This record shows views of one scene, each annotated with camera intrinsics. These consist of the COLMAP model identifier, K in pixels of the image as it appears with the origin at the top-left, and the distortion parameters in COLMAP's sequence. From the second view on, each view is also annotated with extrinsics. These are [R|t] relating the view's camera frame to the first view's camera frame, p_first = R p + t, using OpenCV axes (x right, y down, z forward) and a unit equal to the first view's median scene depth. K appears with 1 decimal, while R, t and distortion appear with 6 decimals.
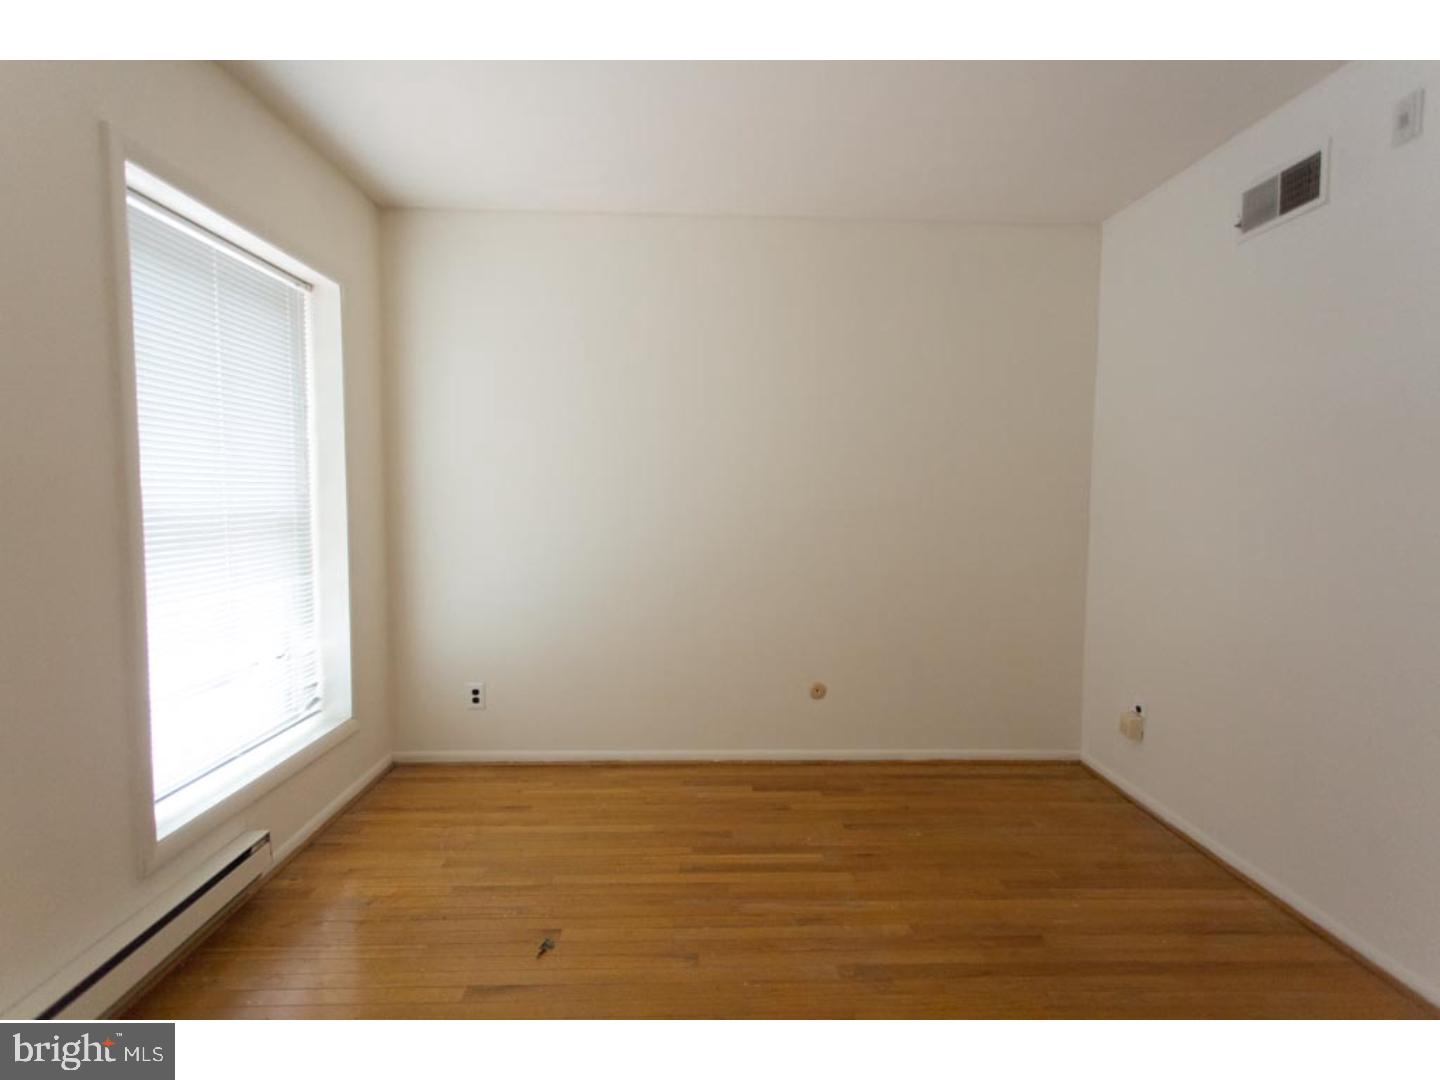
lens RADIAL K [[678.0, 0, 720.0], [0, 678.0, 540.0], [0, 0, 1]] dist [-0.001423, -0.000298]
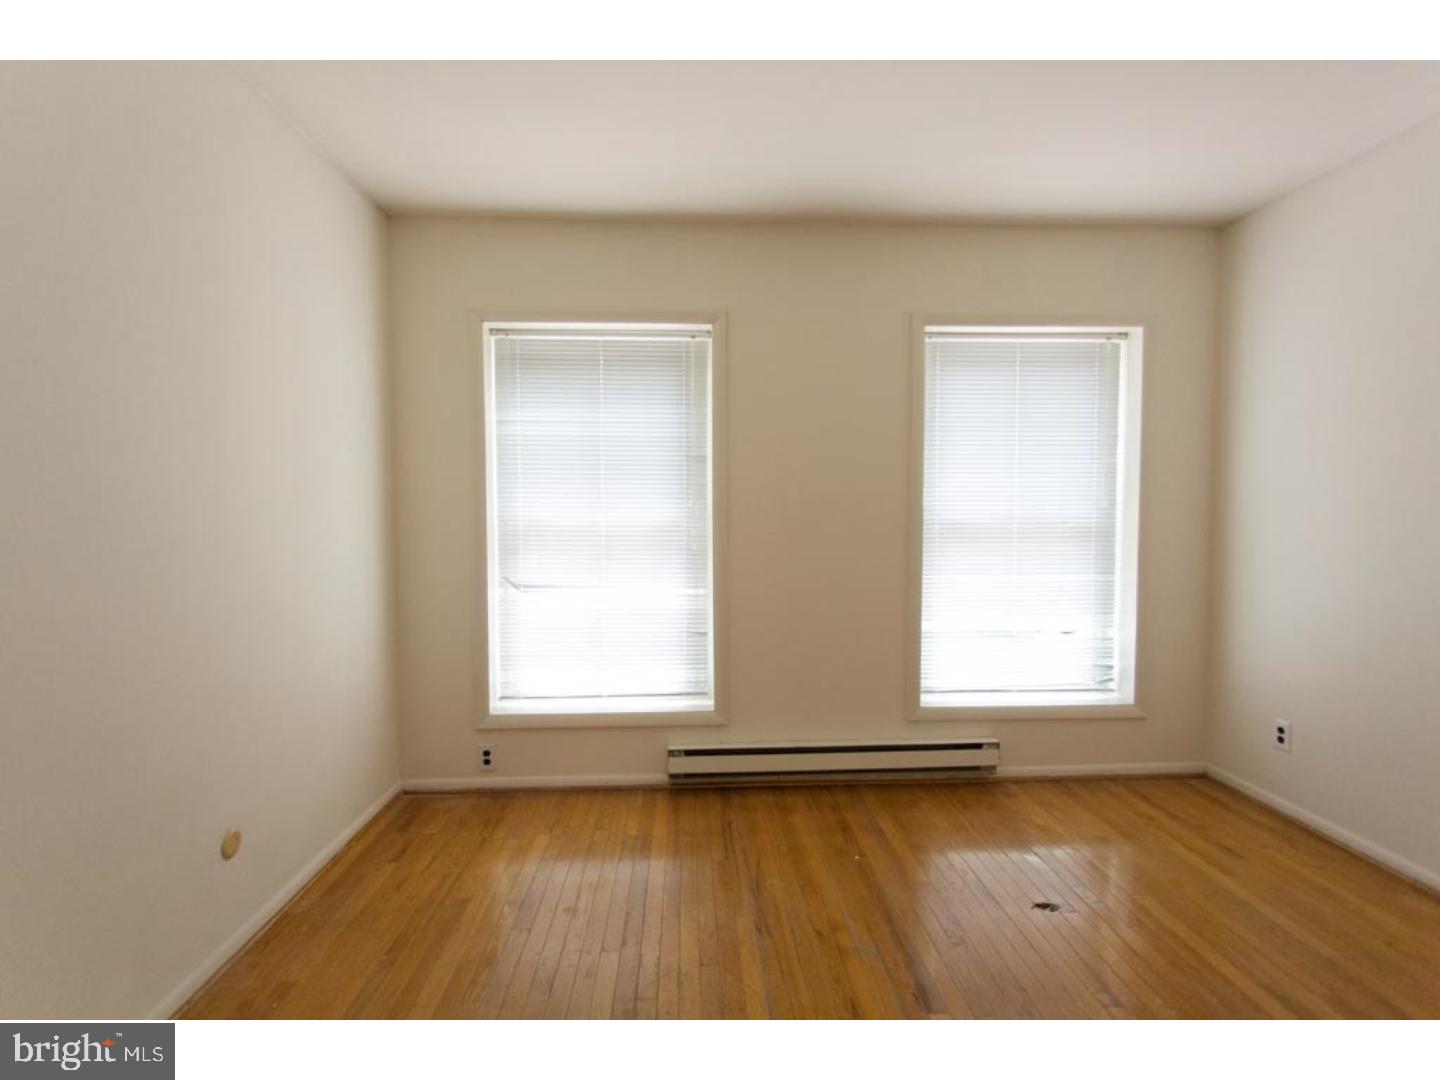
lens RADIAL K [[681.4, 0, 715.7], [0, 681.4, 534.6], [0, 0, 1]] dist [0.000519, 0.000326]
pose [[0.014612, 0.033573, -0.999329, 0.596515], [-0.064008, 0.997418, 0.032572, -0.014284], [0.997842, 0.063489, 0.016723, 0.272396]]
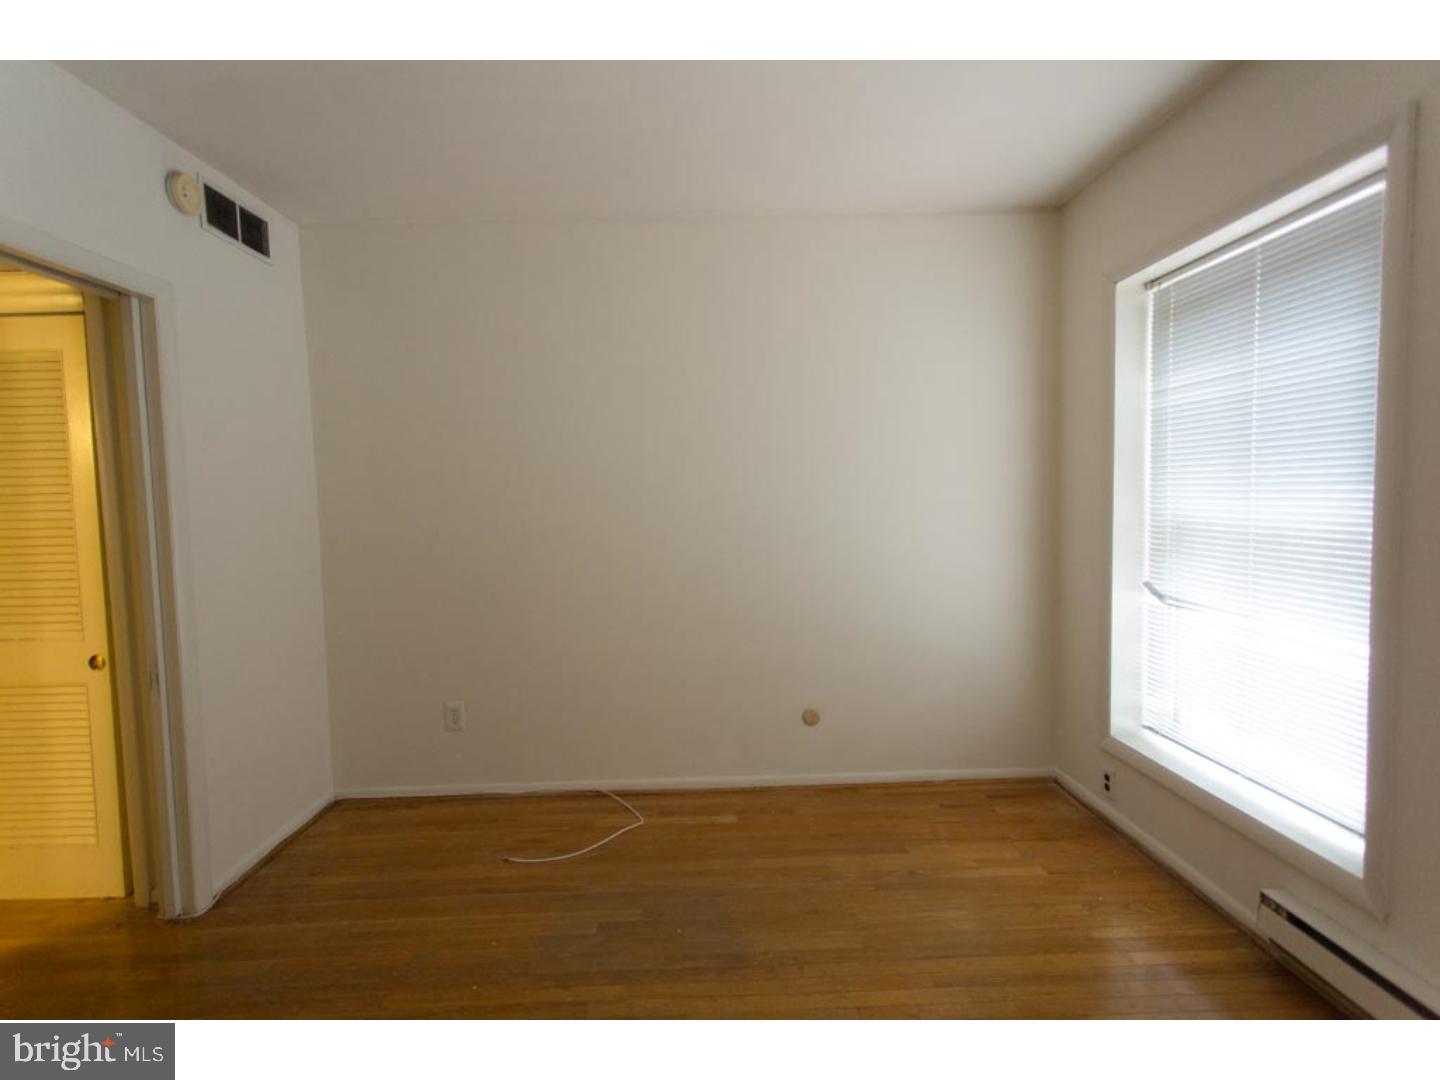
lens RADIAL K [[681.4, 0, 715.7], [0, 681.4, 534.6], [0, 0, 1]] dist [0.000519, 0.000326]
pose [[-0.999841, 0.016888, 0.005642, 0.042851], [0.017448, 0.992458, 0.121337, -0.073899], [-0.003550, 0.121416, -0.992595, 0.874226]]
